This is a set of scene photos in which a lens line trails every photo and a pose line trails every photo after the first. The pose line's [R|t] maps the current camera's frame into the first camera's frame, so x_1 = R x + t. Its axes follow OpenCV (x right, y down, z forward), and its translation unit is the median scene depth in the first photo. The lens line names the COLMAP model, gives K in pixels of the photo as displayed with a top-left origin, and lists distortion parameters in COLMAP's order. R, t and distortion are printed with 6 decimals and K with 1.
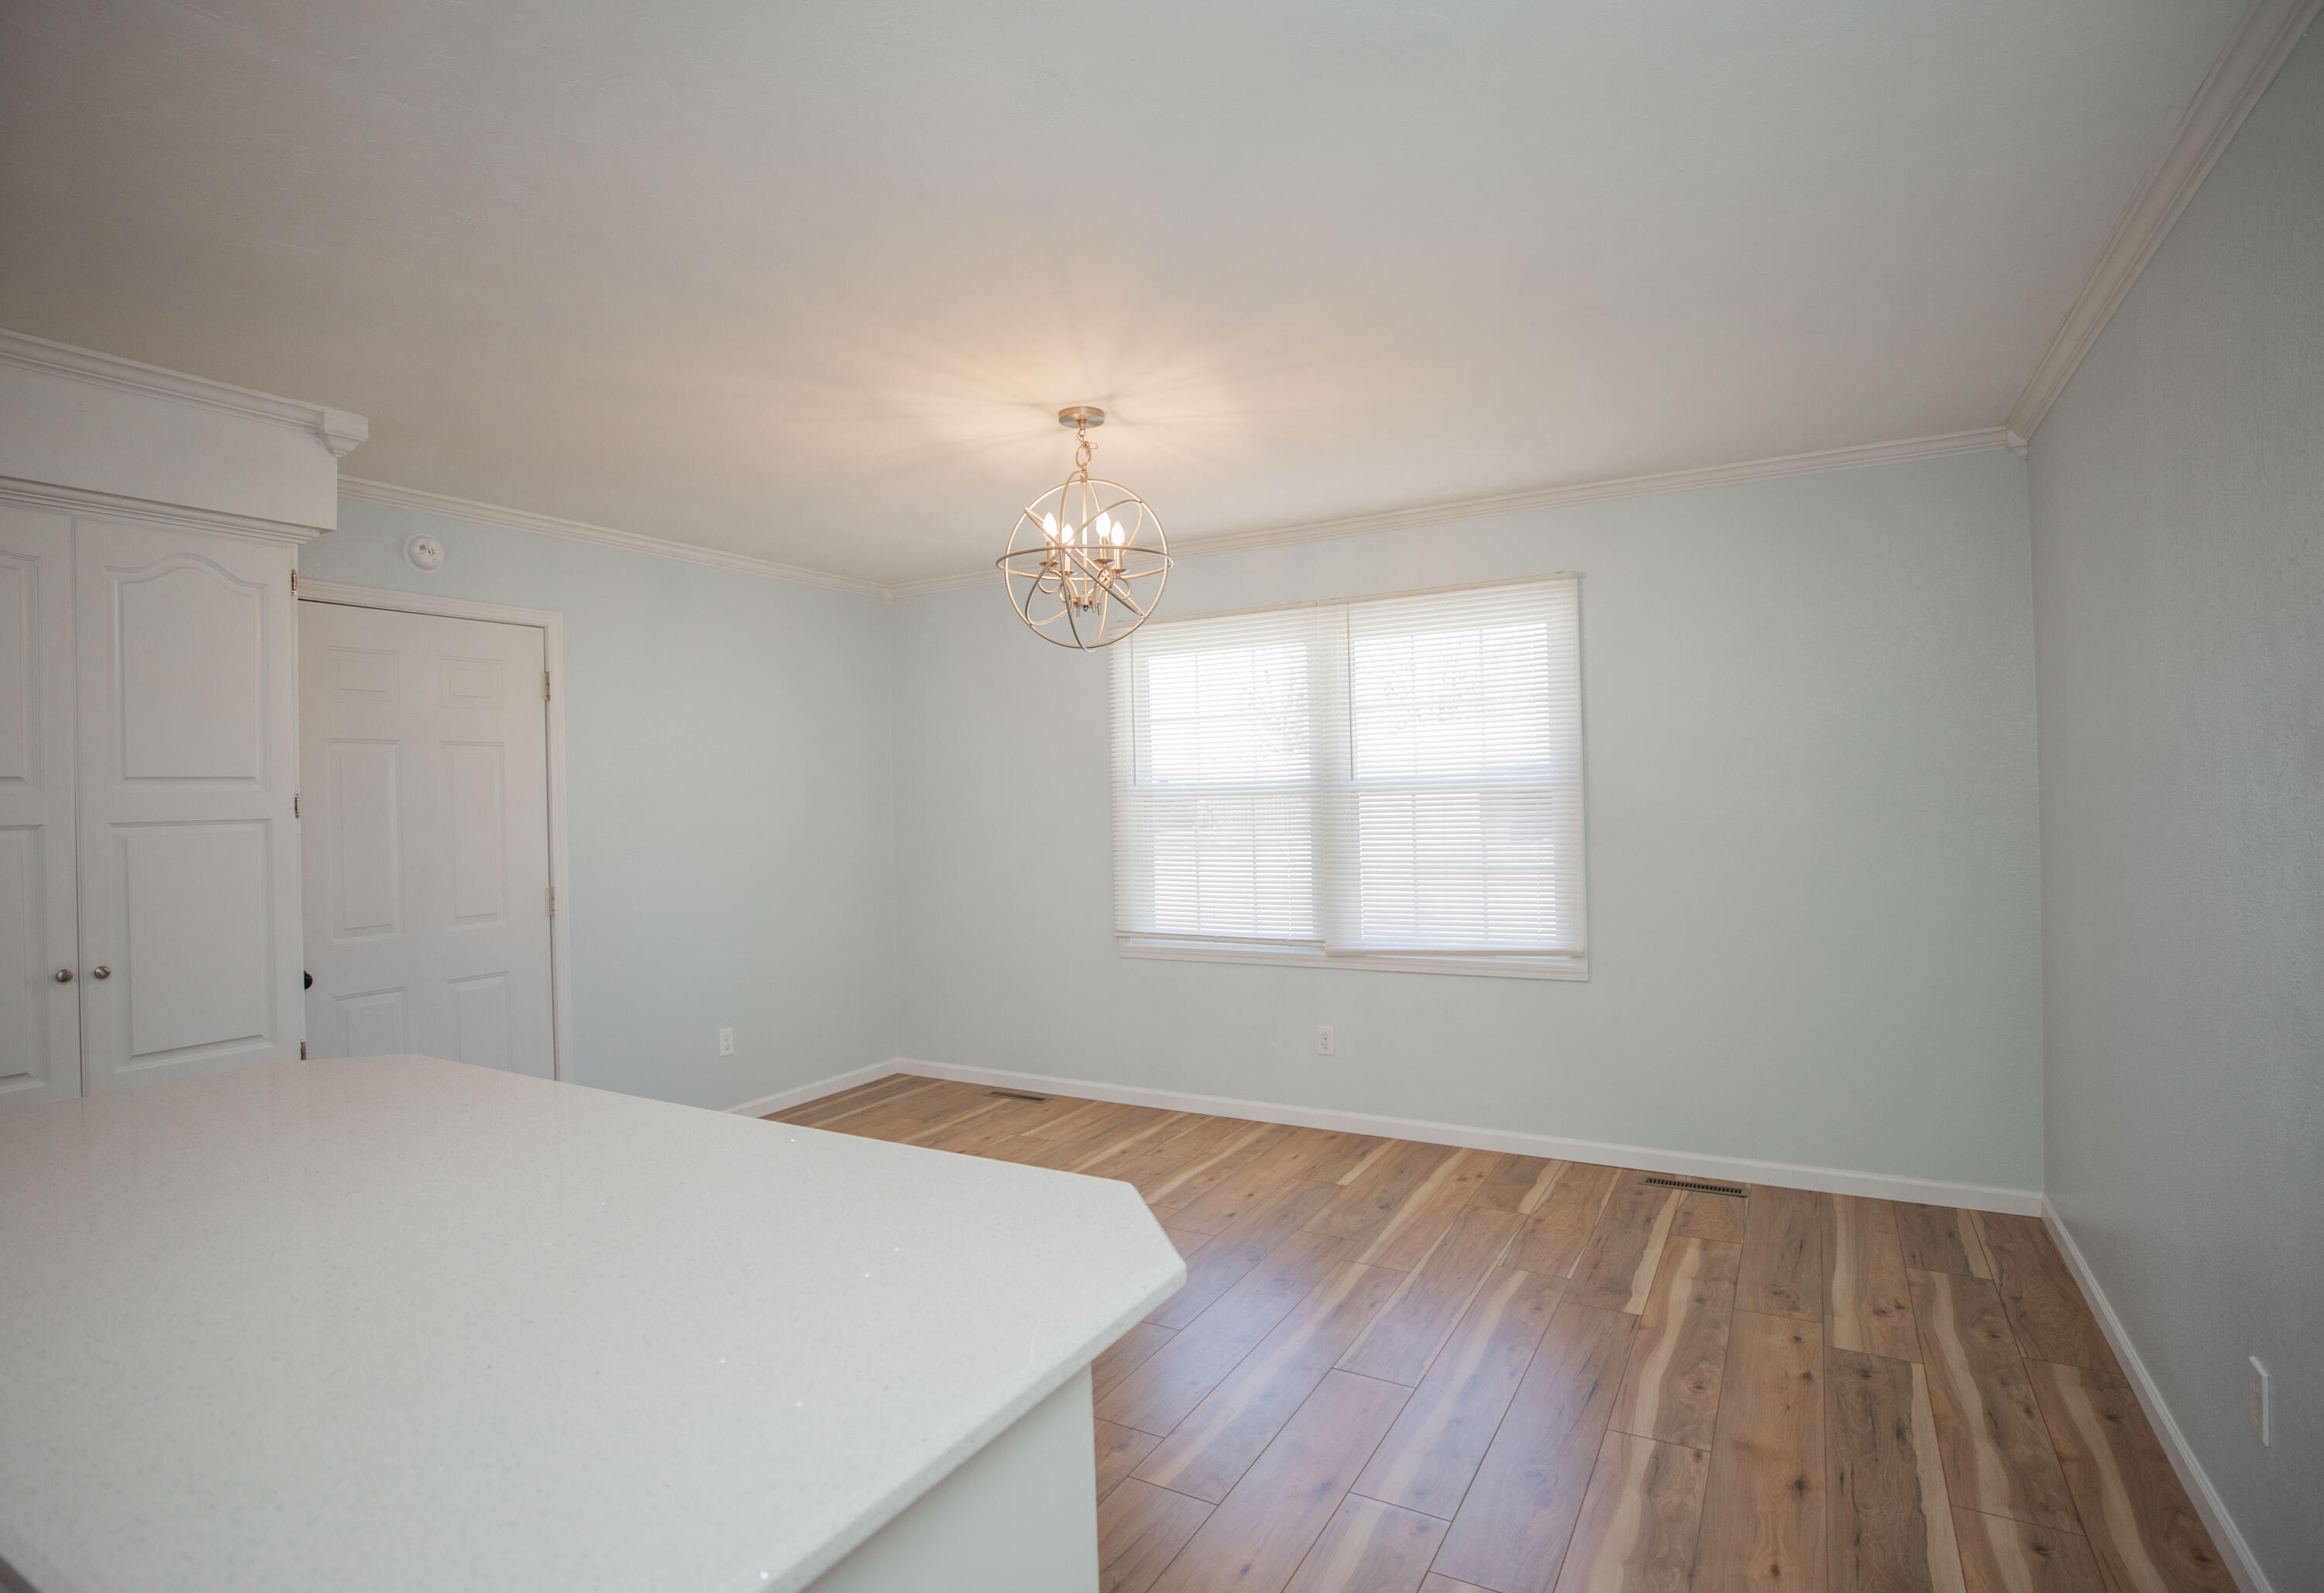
lens RADIAL K [[1160.1, 0, 1137.7], [0, 1160.1, 791.2], [0, 0, 1]] dist [-0.039844, 0.012313]
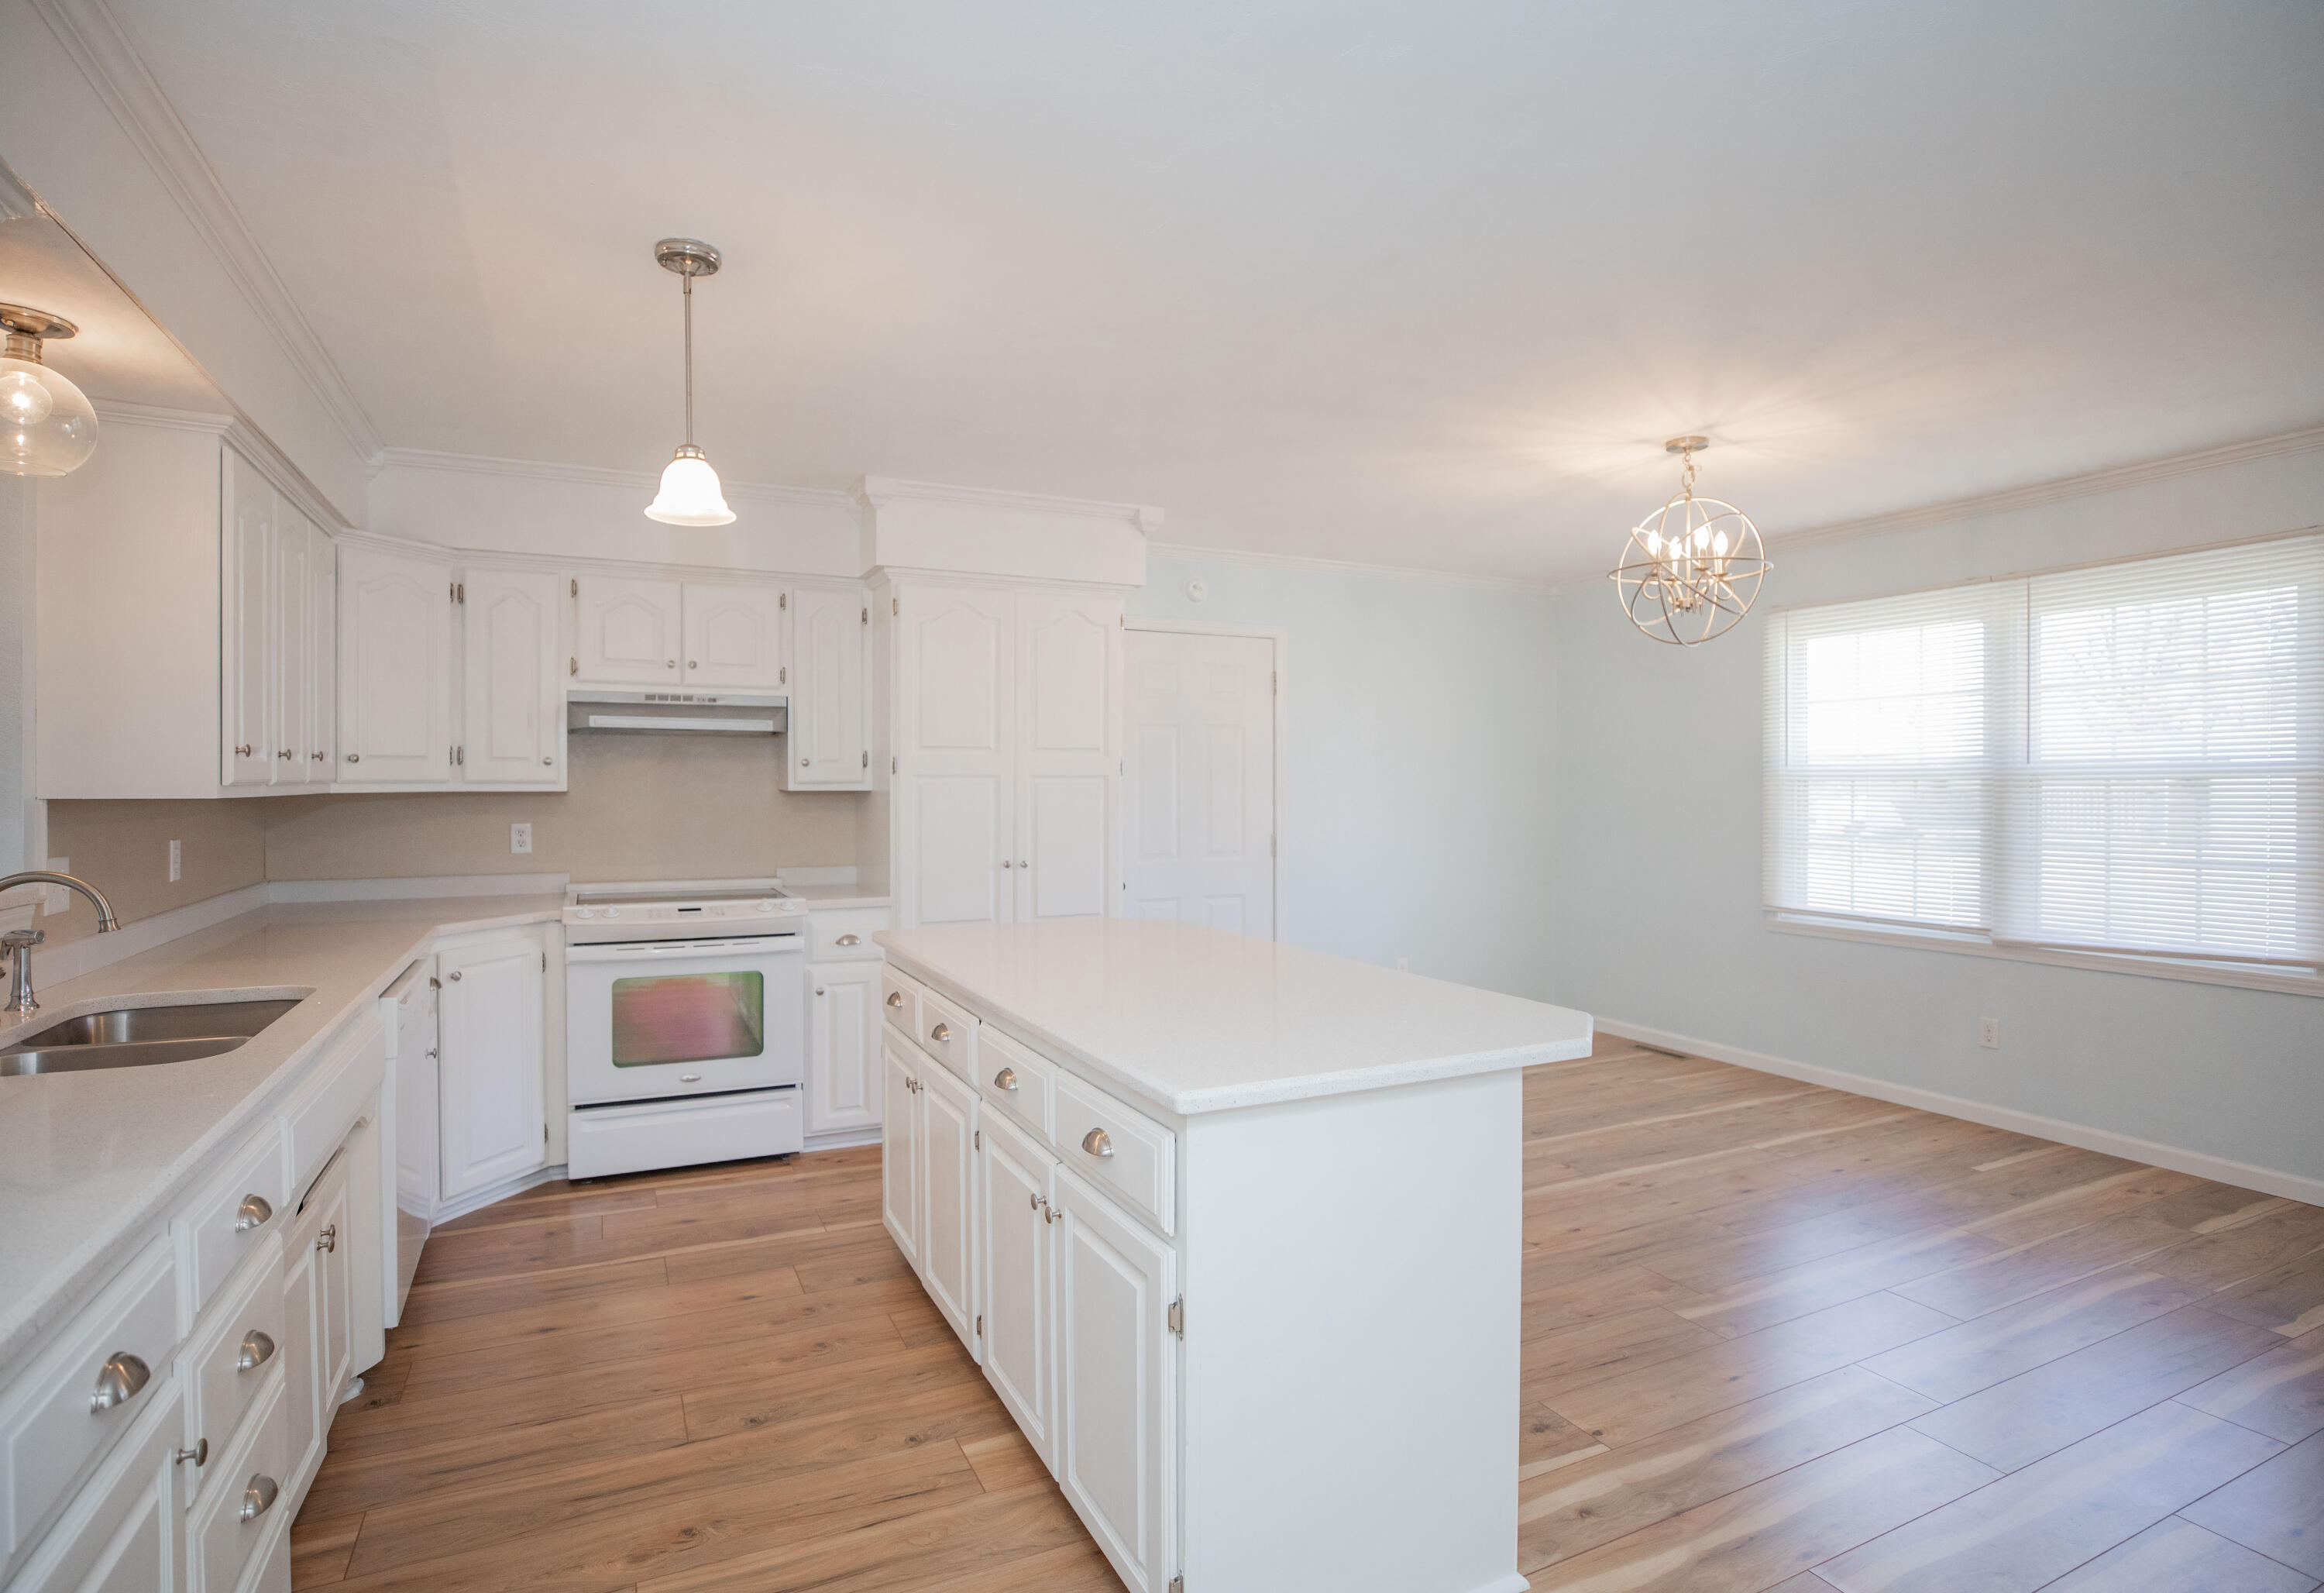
lens RADIAL K [[1160.1, 0, 1132.1], [0, 1160.1, 786.3], [0, 0, 1]] dist [-0.039844, 0.012313]
pose [[0.821376, 0.025746, -0.569805, 0.130934], [-0.018167, 0.999655, 0.018981, 0.006273], [0.570097, -0.005239, 0.821561, -0.218779]]
